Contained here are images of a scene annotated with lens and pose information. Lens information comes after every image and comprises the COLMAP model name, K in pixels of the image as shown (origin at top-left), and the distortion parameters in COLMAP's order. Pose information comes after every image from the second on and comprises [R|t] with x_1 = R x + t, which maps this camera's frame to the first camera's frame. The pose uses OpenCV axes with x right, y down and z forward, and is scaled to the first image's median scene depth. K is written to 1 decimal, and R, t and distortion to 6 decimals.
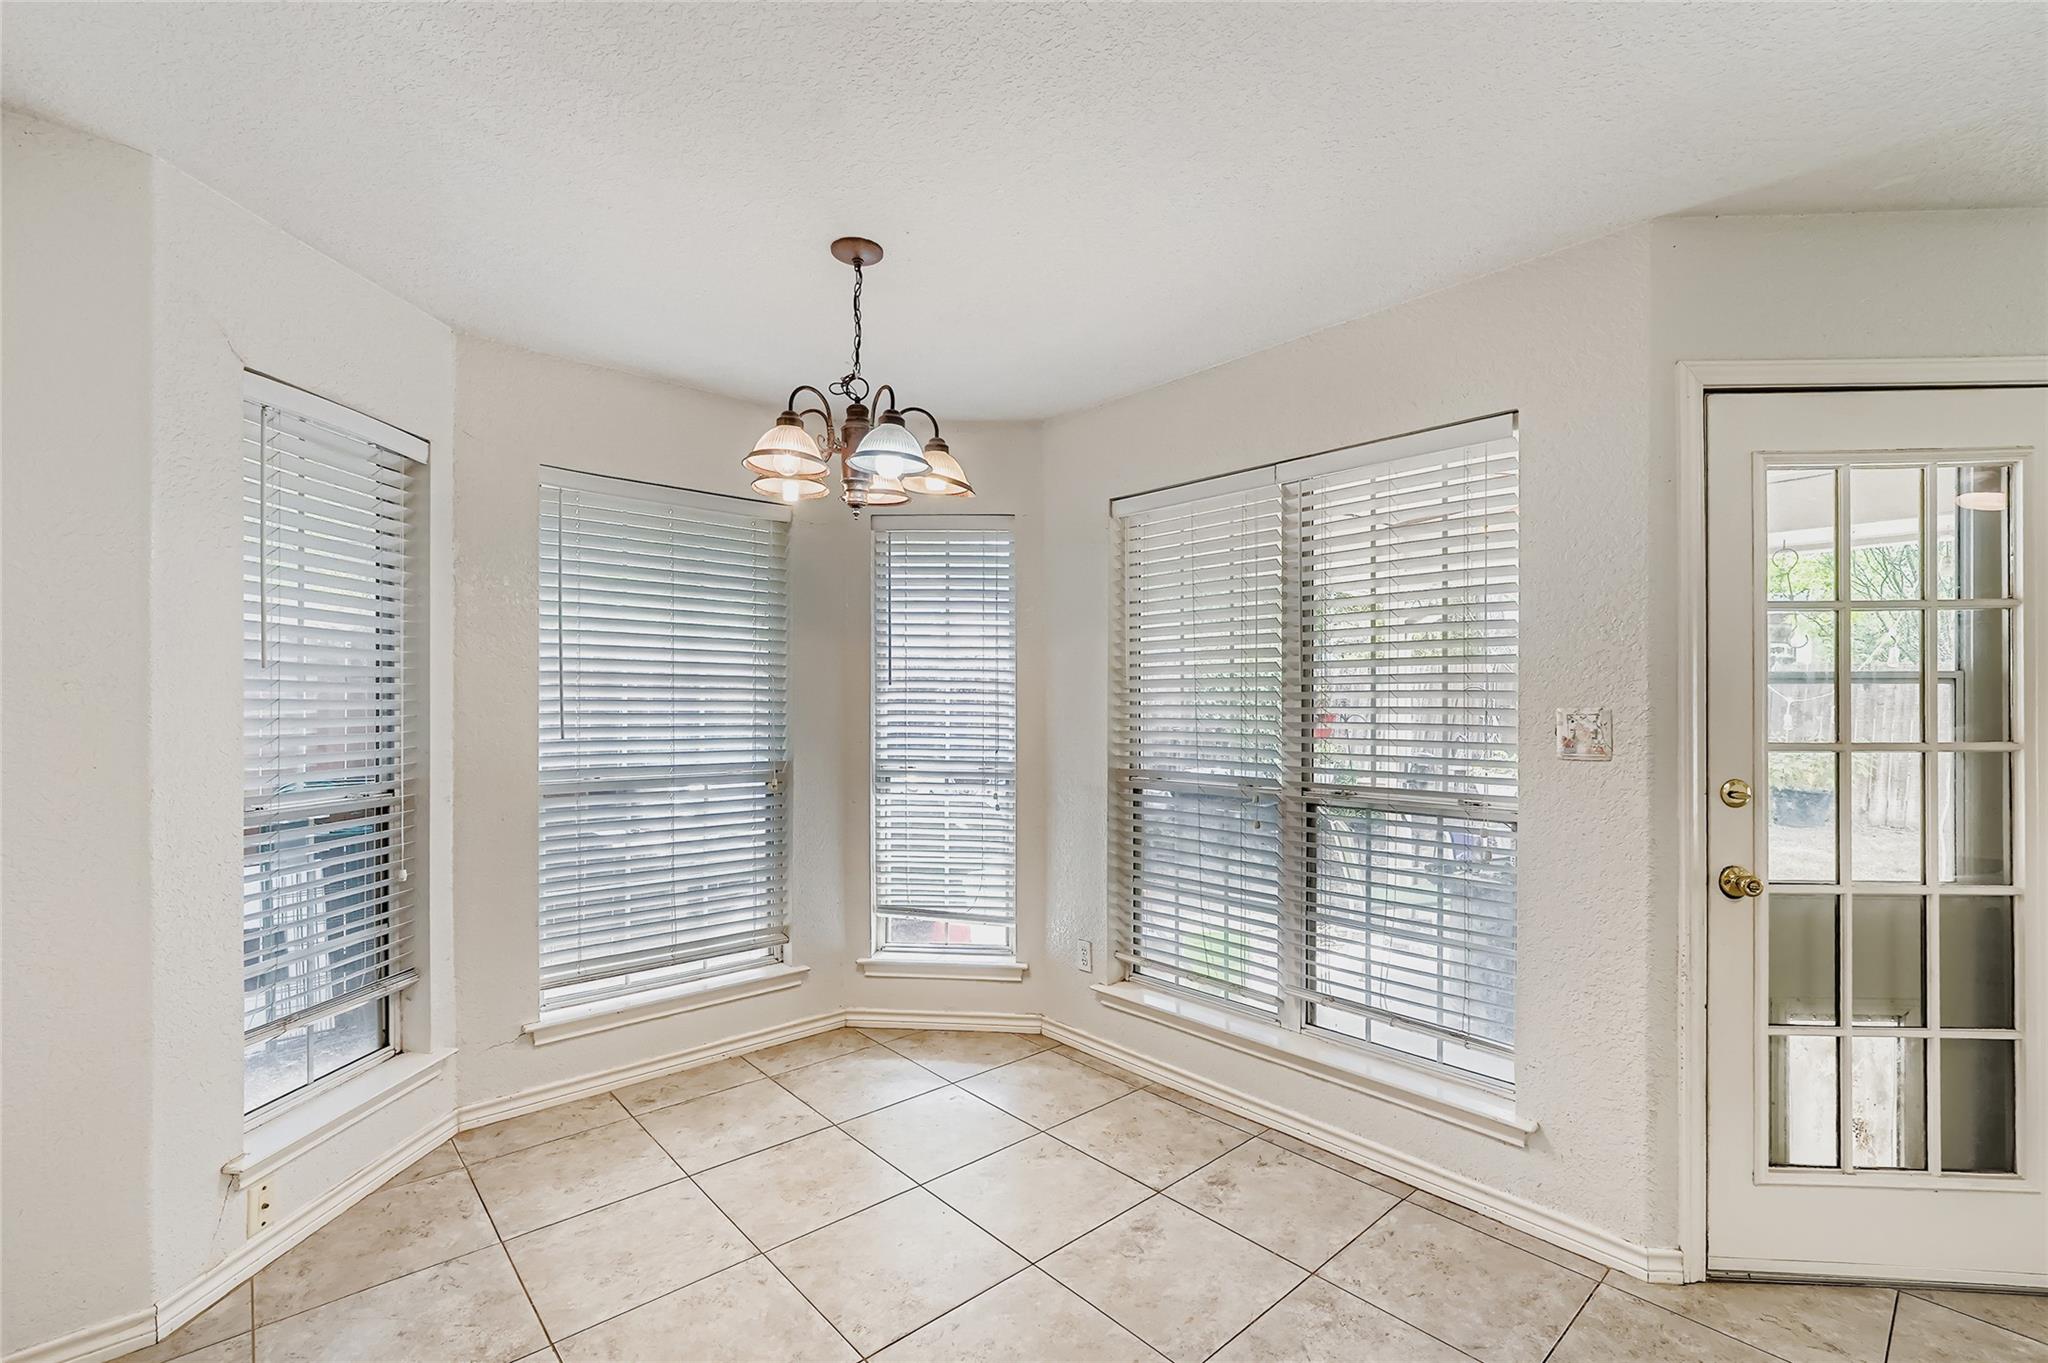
lens RADIAL K [[883.5, 0, 1017.6], [0, 883.5, 699.7], [0, 0, 1]] dist [0.000899, 0.000299]
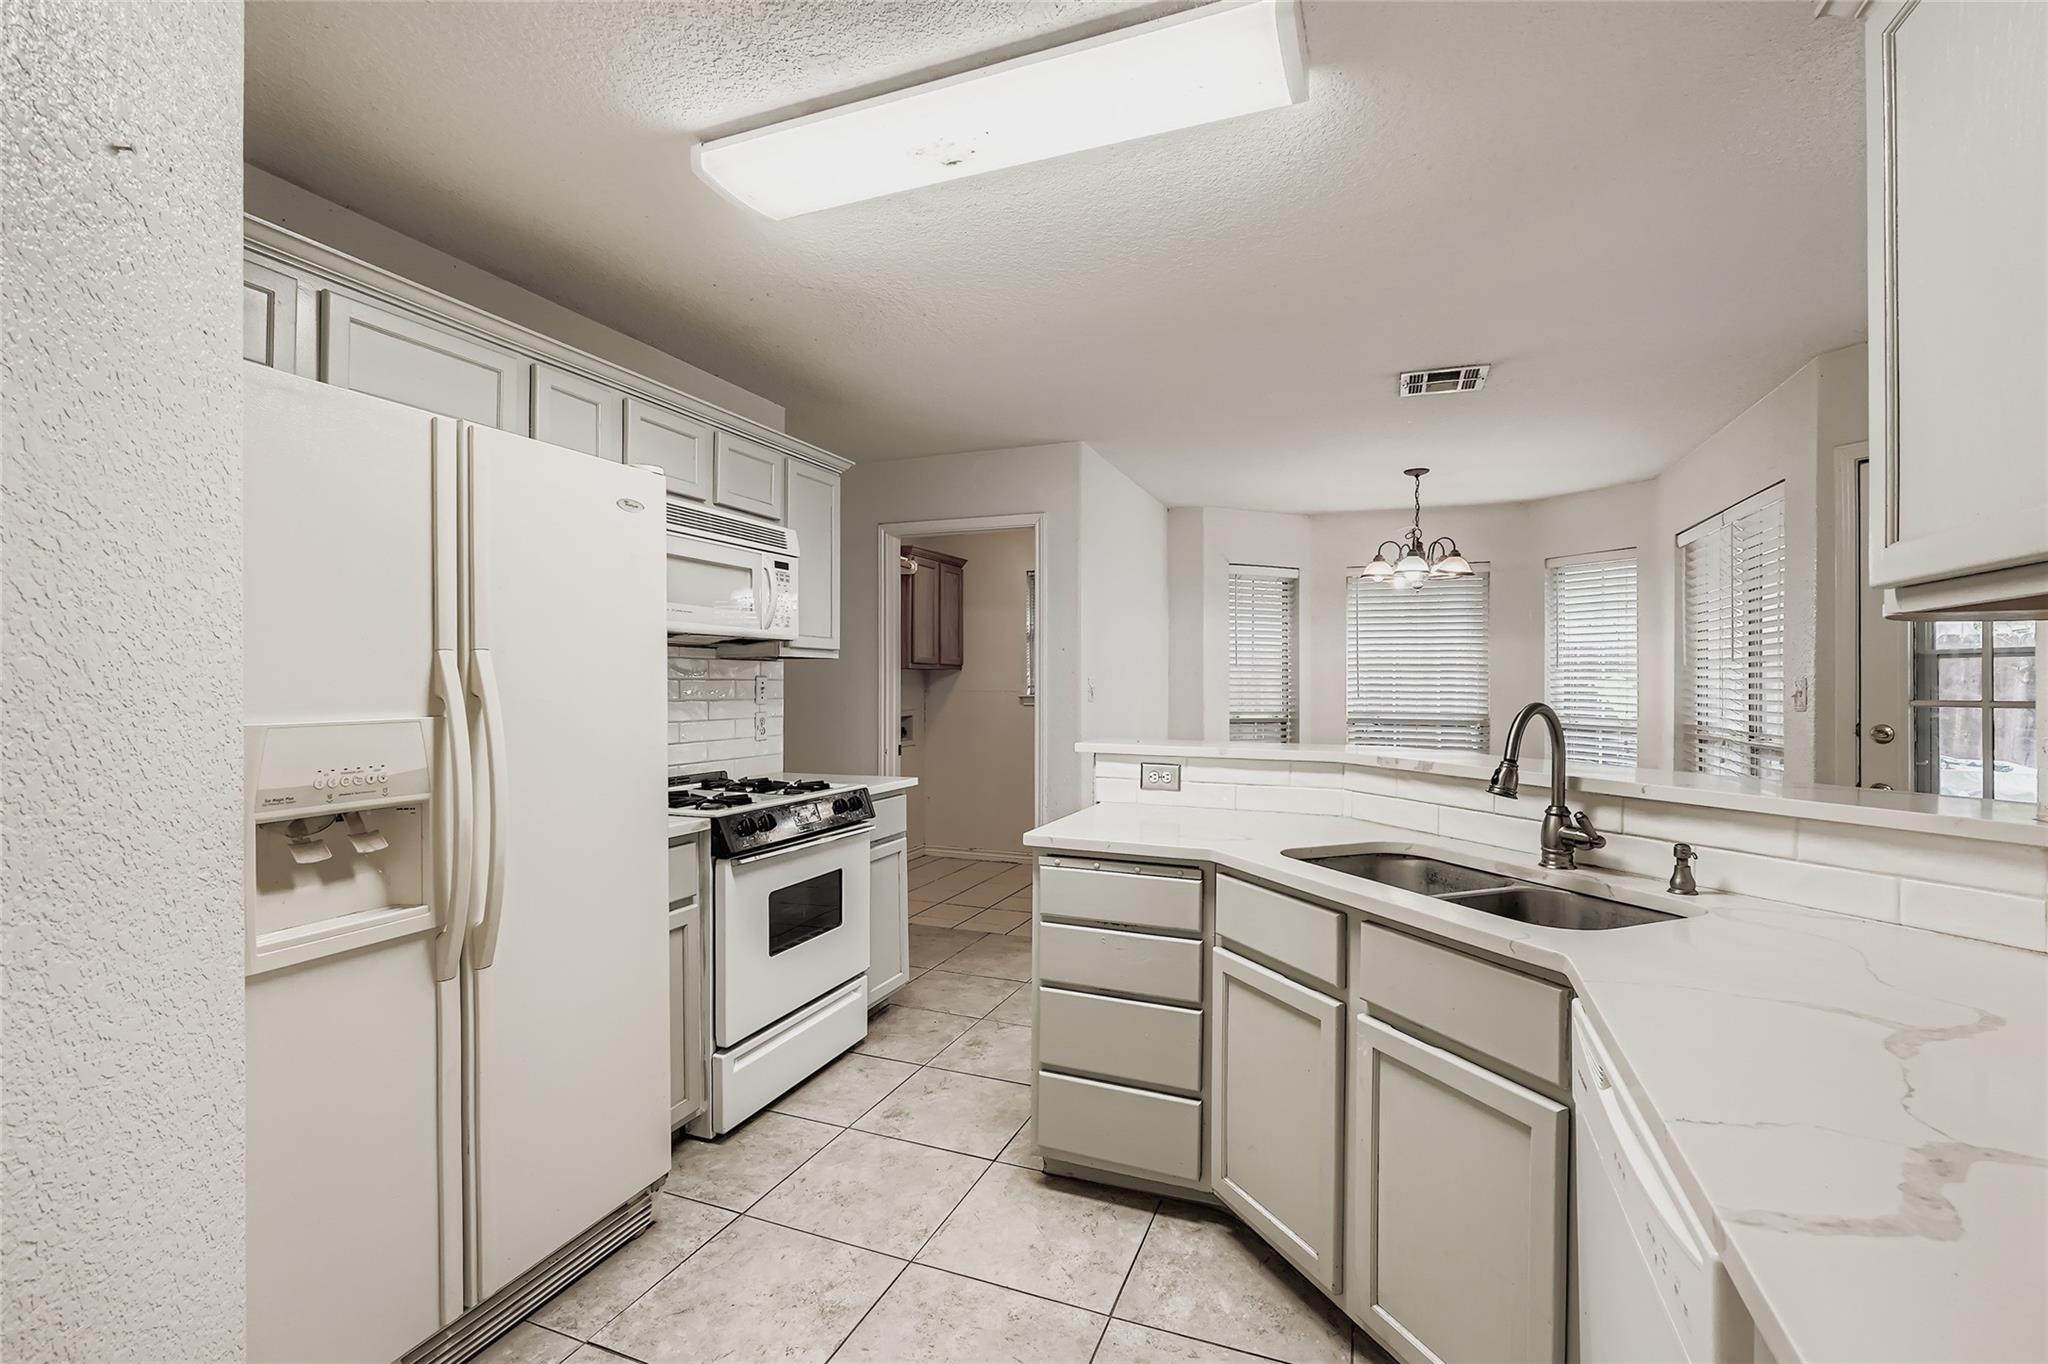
lens RADIAL K [[897.0, 0, 1024.0], [0, 897.0, 682.0], [0, 0, 1]] dist [0.000116, 0.000006]
pose [[0.445133, -0.002902, -0.895460, 1.176105], [0.001688, 0.999996, -0.002402, 0.015757], [0.895463, -0.000443, 0.445136, -0.740332]]
